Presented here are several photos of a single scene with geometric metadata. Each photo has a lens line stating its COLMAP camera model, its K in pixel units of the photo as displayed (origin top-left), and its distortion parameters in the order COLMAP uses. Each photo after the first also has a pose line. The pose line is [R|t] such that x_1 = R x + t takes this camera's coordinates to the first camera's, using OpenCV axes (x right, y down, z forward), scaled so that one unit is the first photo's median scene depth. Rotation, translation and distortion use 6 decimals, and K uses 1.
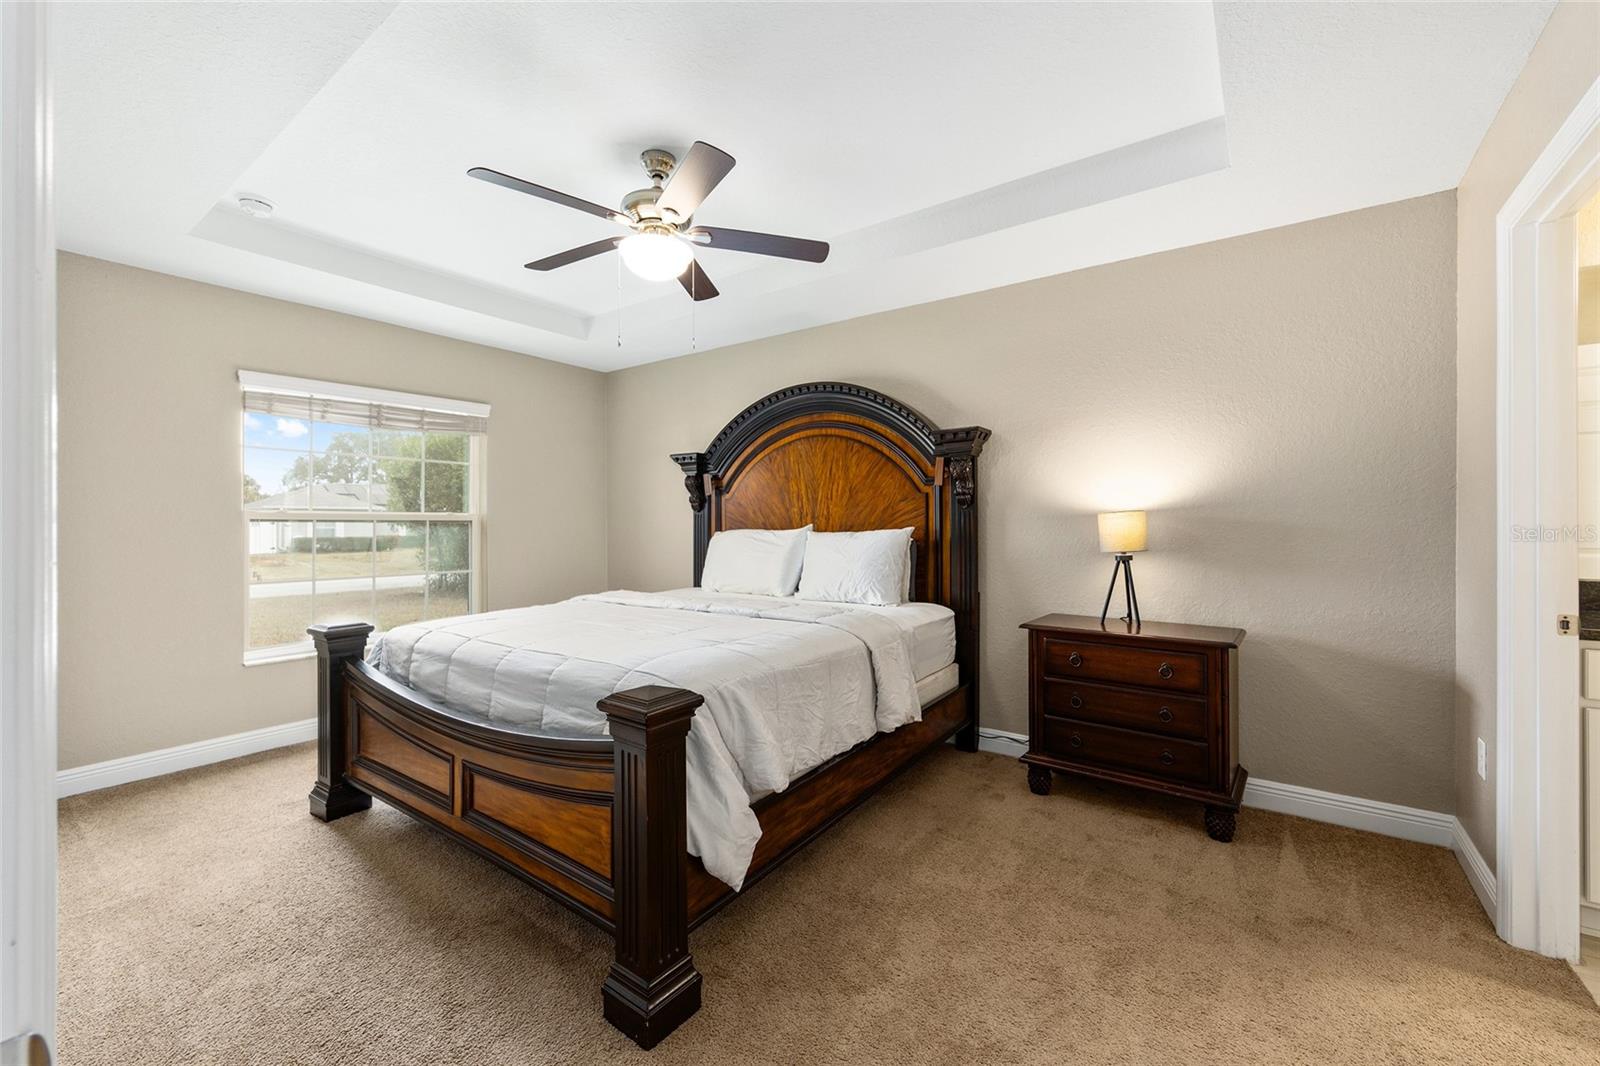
lens RADIAL K [[641.7, 0, 807.8], [0, 641.7, 524.9], [0, 0, 1]] dist [-0.004195, 0.002320]
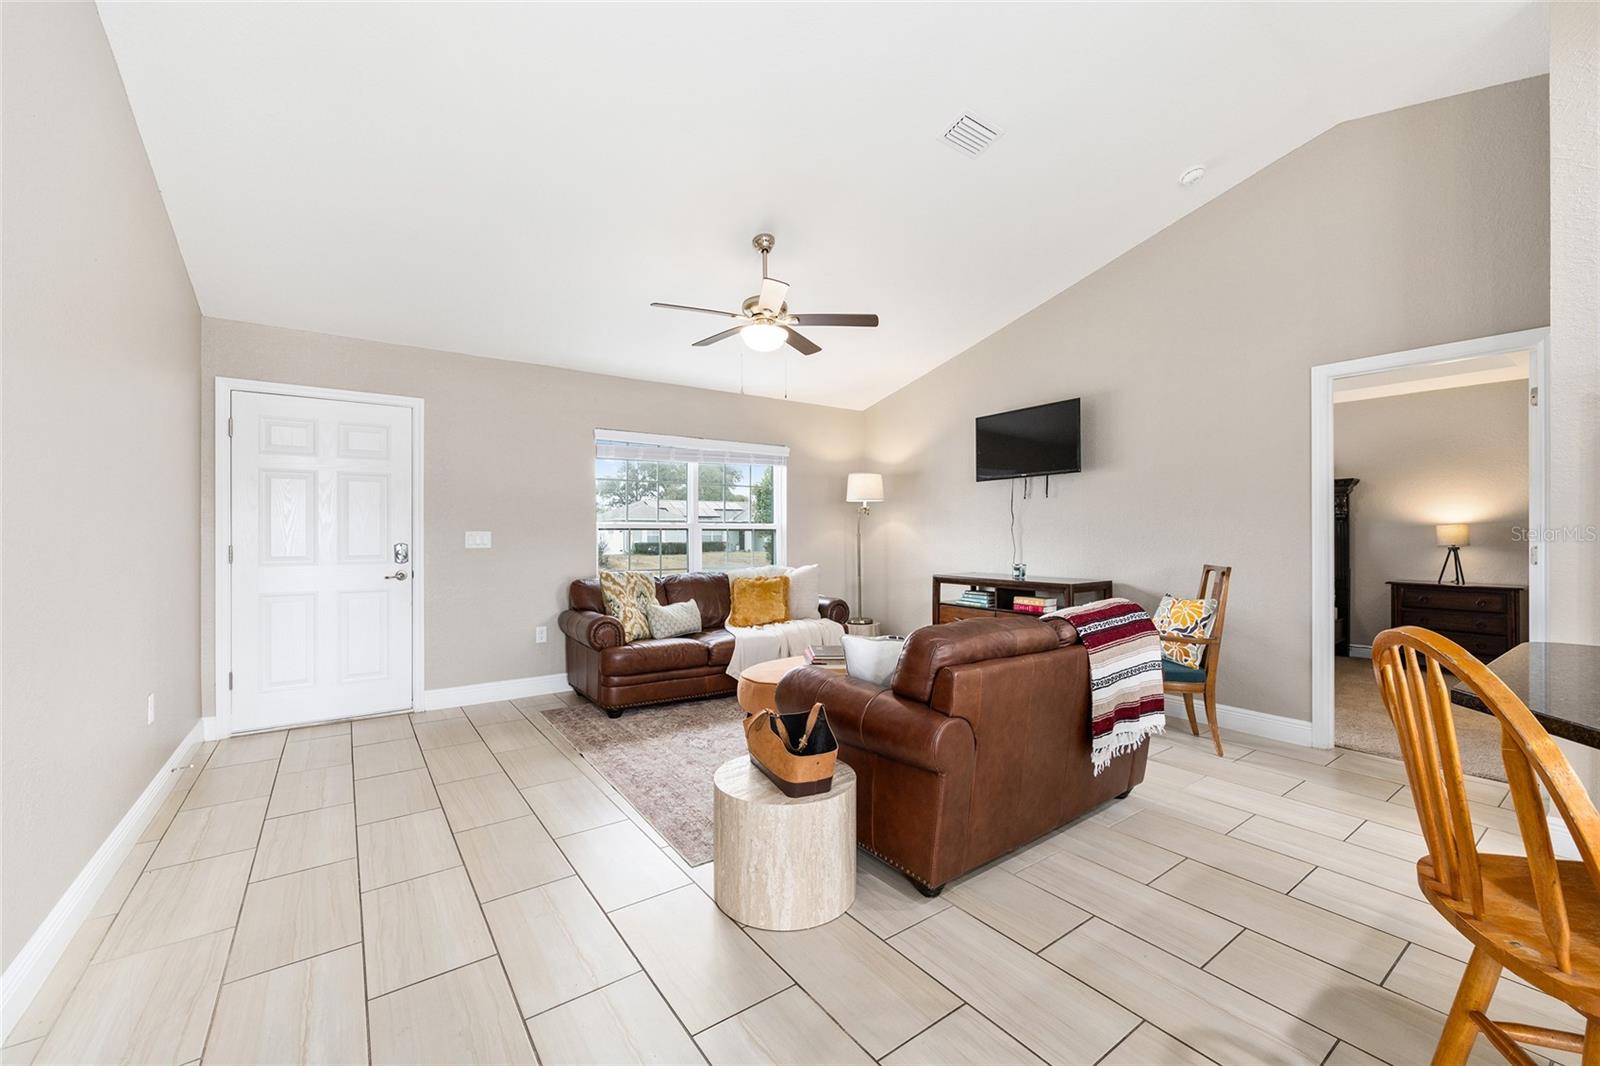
lens RADIAL K [[641.7, 0, 804.4], [0, 641.7, 529.8], [0, 0, 1]] dist [-0.004195, 0.002320]
pose [[0.949153, 0.001287, -0.314814, -0.745902], [-0.003516, 0.999973, -0.006512, 0.015502], [0.314797, 0.007288, 0.949131, -1.428084]]
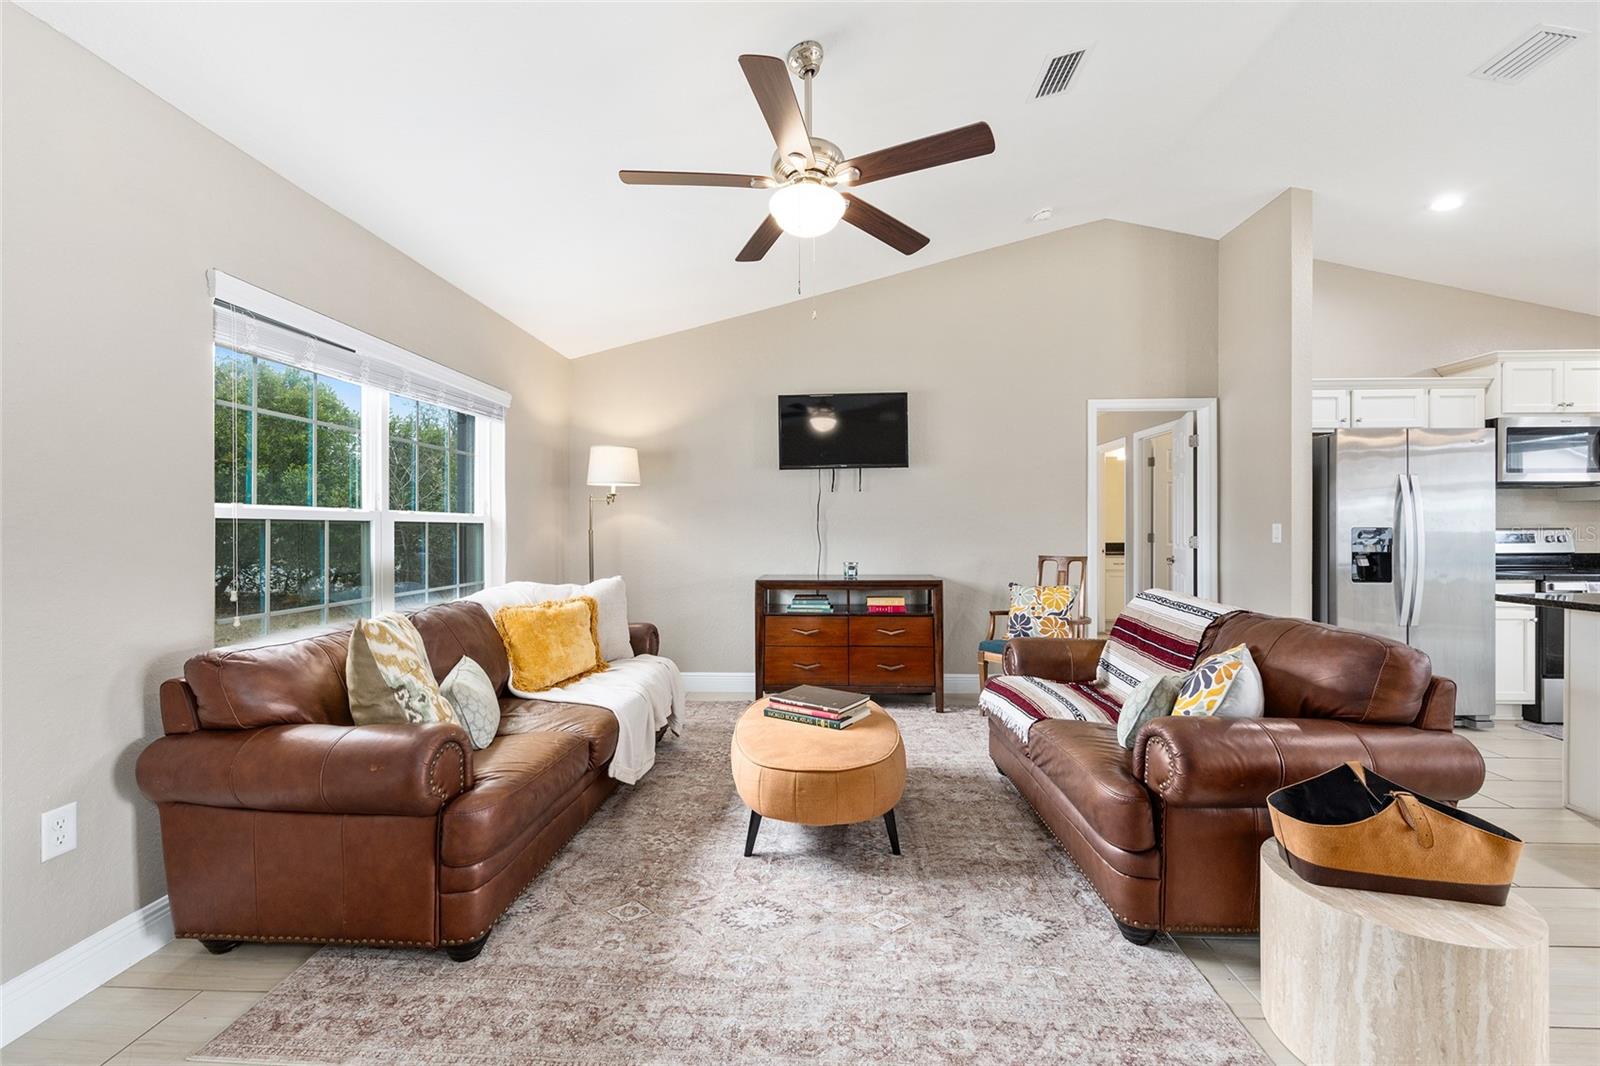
lens RADIAL K [[641.7, 0, 803.2], [0, 641.7, 531.0], [0, 0, 1]] dist [-0.004195, 0.002320]
pose [[0.836727, -0.000009, 0.547620, -1.695677], [0.001417, 0.999997, -0.002150, 0.019932], [-0.547618, 0.002575, 0.836724, -0.877266]]
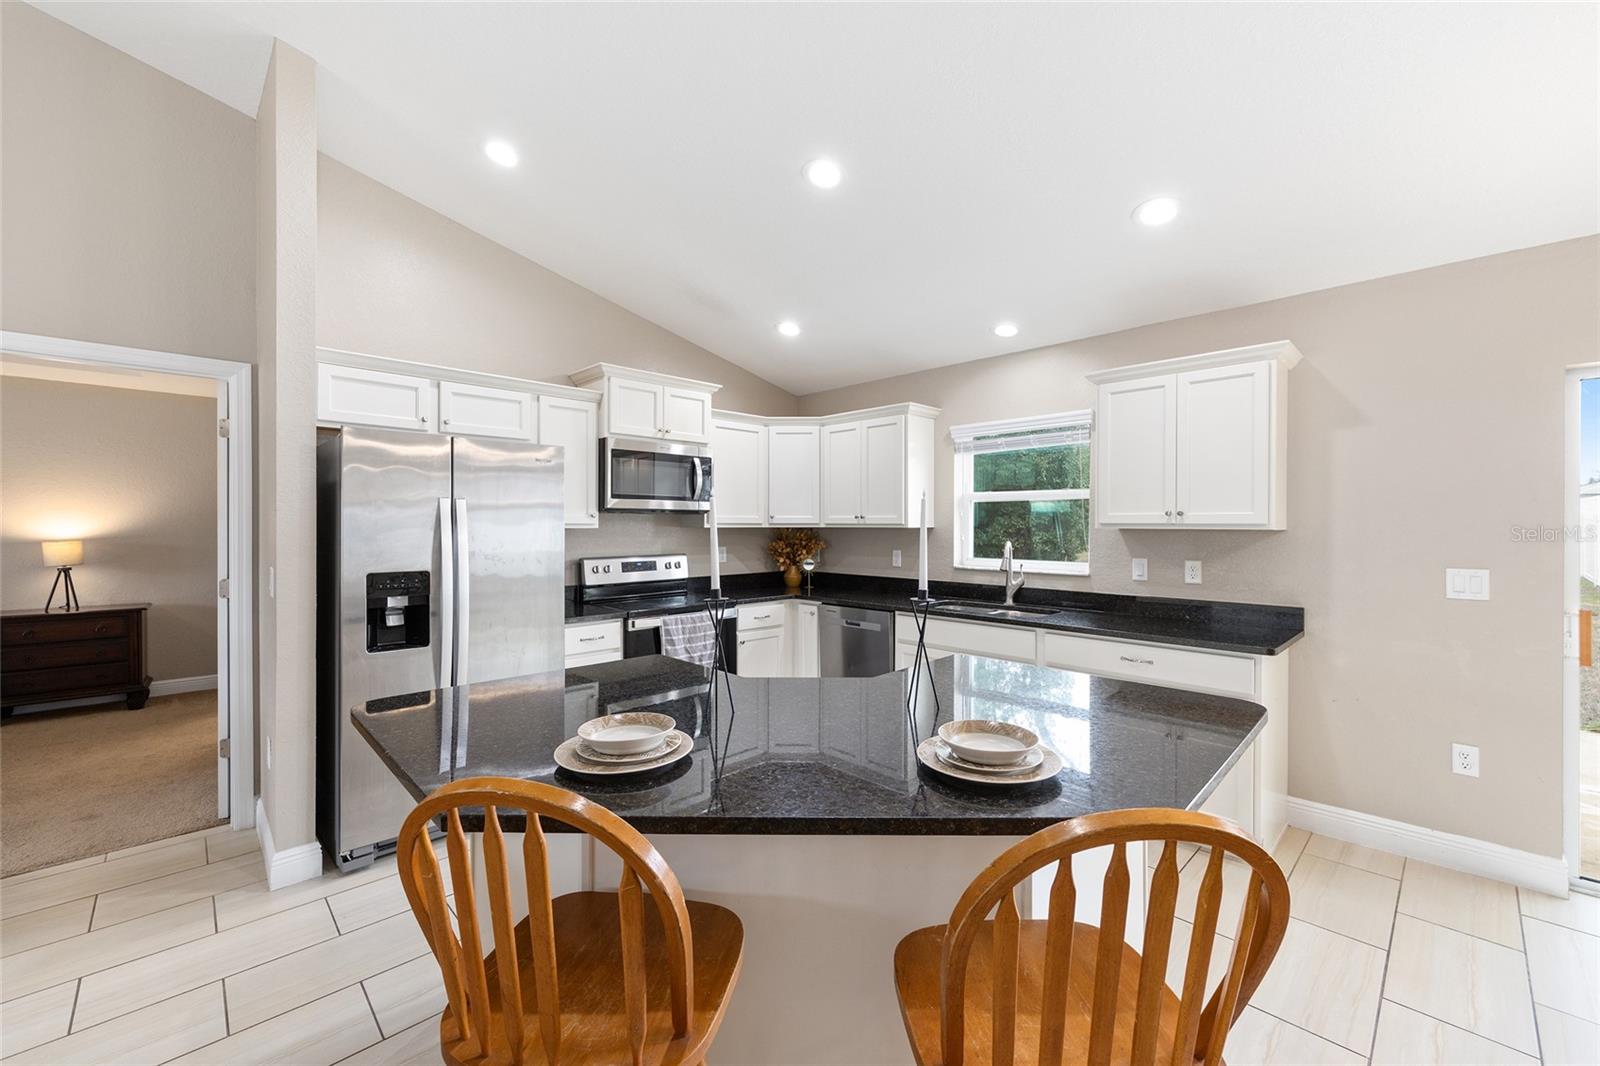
lens RADIAL K [[641.7, 0, 805.7], [0, 641.7, 527.5], [0, 0, 1]] dist [-0.004195, 0.002320]
pose [[0.171233, 0.000970, 0.985230, -0.803414], [0.001517, 0.999998, -0.001248, -0.050657], [-0.985229, 0.001708, 0.171231, -1.159774]]
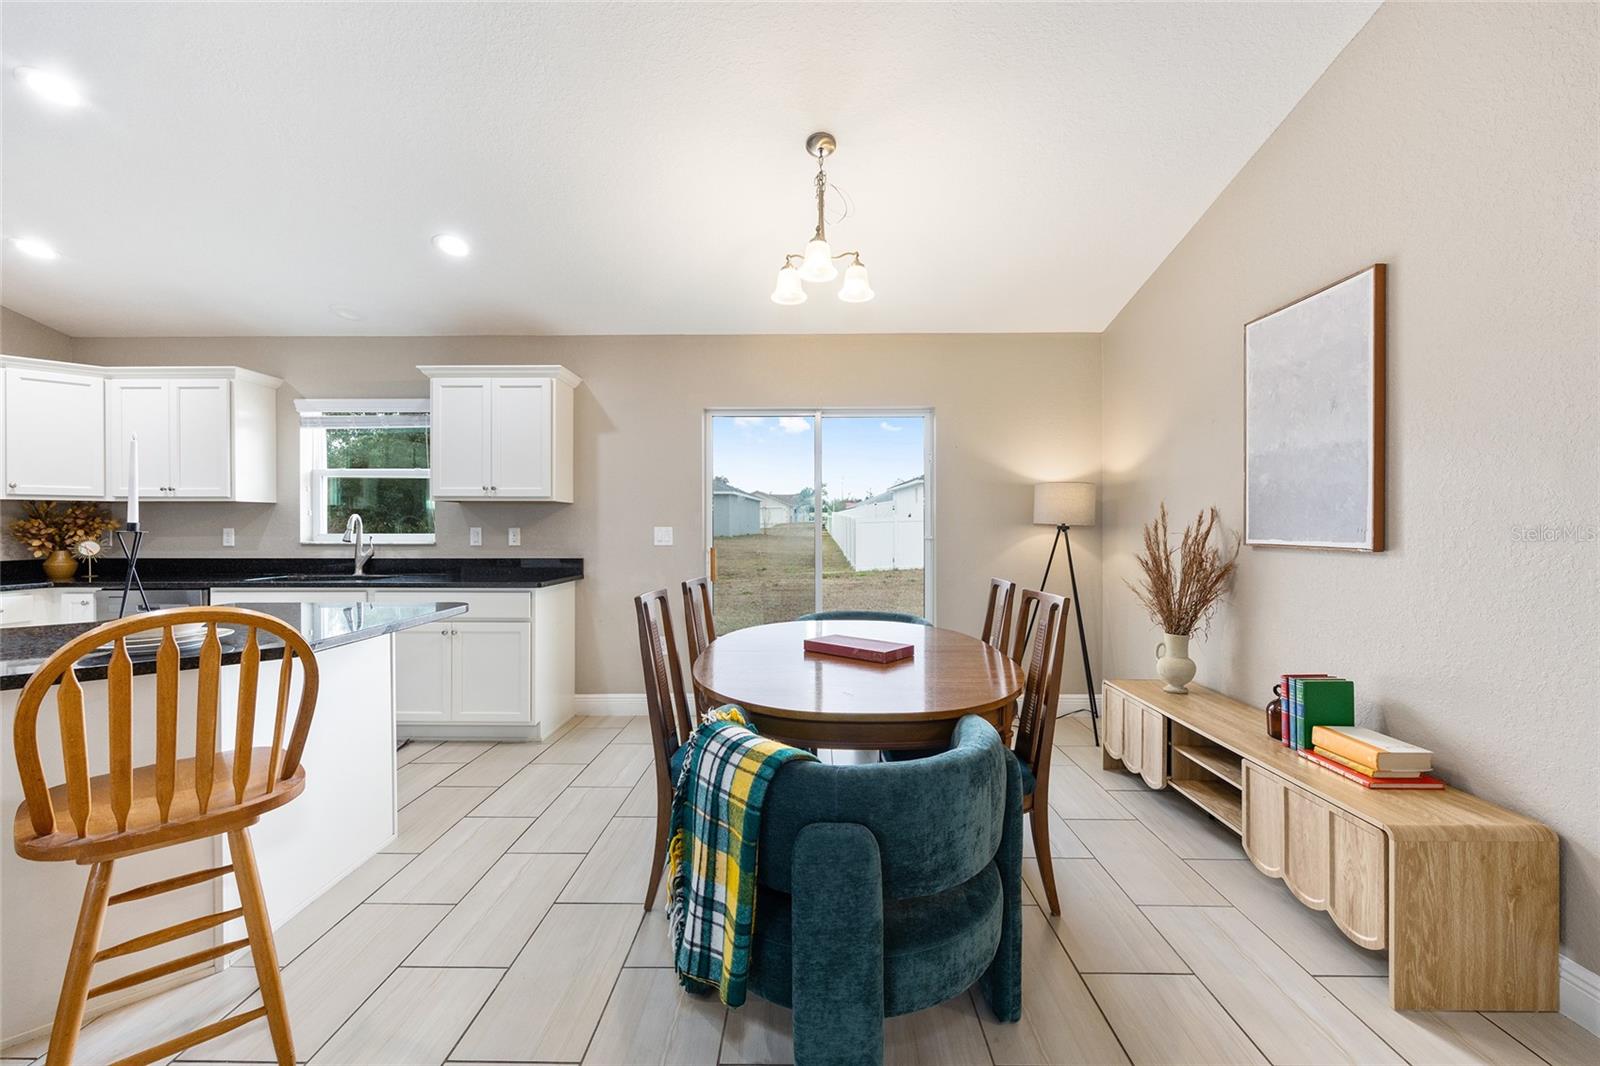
lens RADIAL K [[641.7, 0, 802.3], [0, 641.7, 531.0], [0, 0, 1]] dist [-0.004195, 0.002320]
pose [[-0.571411, 0.000586, 0.820664, -1.134256], [0.006223, 0.999974, 0.003619, 0.015364], [-0.820640, 0.007175, -0.571400, -1.351712]]
